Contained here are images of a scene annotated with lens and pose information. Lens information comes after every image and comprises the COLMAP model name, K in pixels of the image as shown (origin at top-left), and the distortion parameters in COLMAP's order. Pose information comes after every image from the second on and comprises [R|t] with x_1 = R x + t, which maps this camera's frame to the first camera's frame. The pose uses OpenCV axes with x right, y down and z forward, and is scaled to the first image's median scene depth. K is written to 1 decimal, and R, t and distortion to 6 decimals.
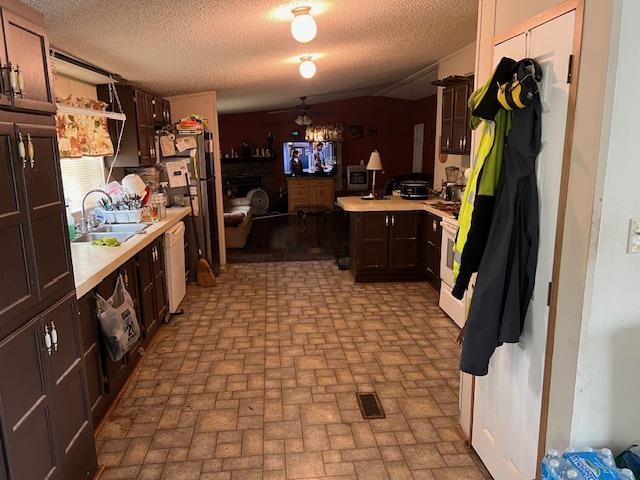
lens RADIAL K [[484.2, 0, 324.1], [0, 484.2, 242.6], [0, 0, 1]] dist [0.048557, -0.038496]
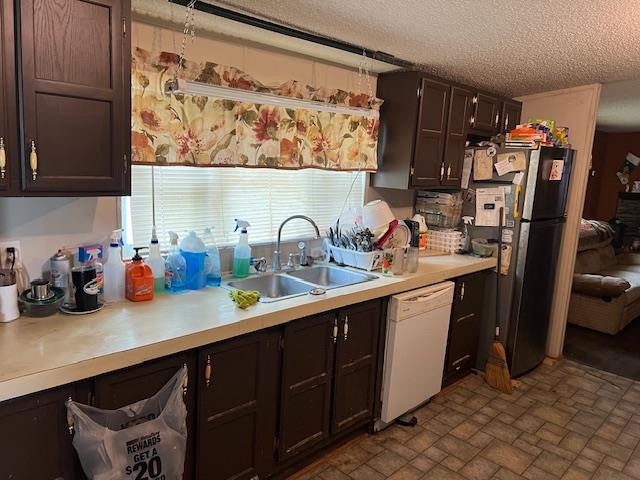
lens RADIAL K [[484.2, 0, 320.5], [0, 484.2, 239.1], [0, 0, 1]] dist [0.048557, -0.038496]
pose [[0.644669, 0.177639, -0.743537, 0.050973], [-0.216705, 0.975195, 0.045095, -0.078984], [0.733104, 0.132057, 0.667173, 0.395539]]
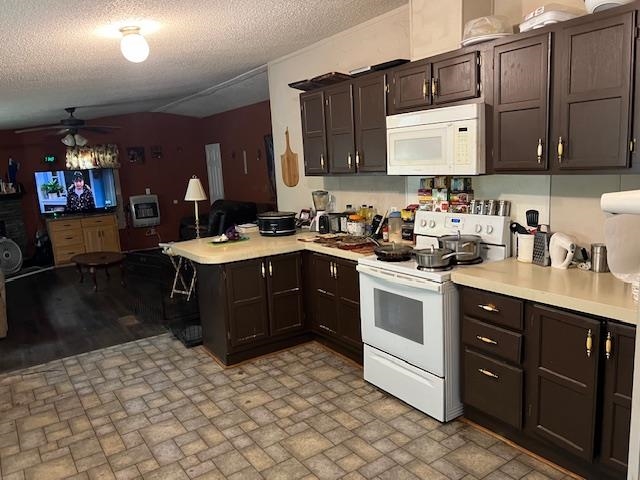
lens RADIAL K [[484.2, 0, 319.3], [0, 484.2, 236.0], [0, 0, 1]] dist [0.048557, -0.038496]
pose [[0.878651, -0.111294, 0.464313, -0.123403], [0.138549, 0.990043, -0.024876, -0.066320], [-0.456921, 0.086188, 0.885322, 0.320453]]
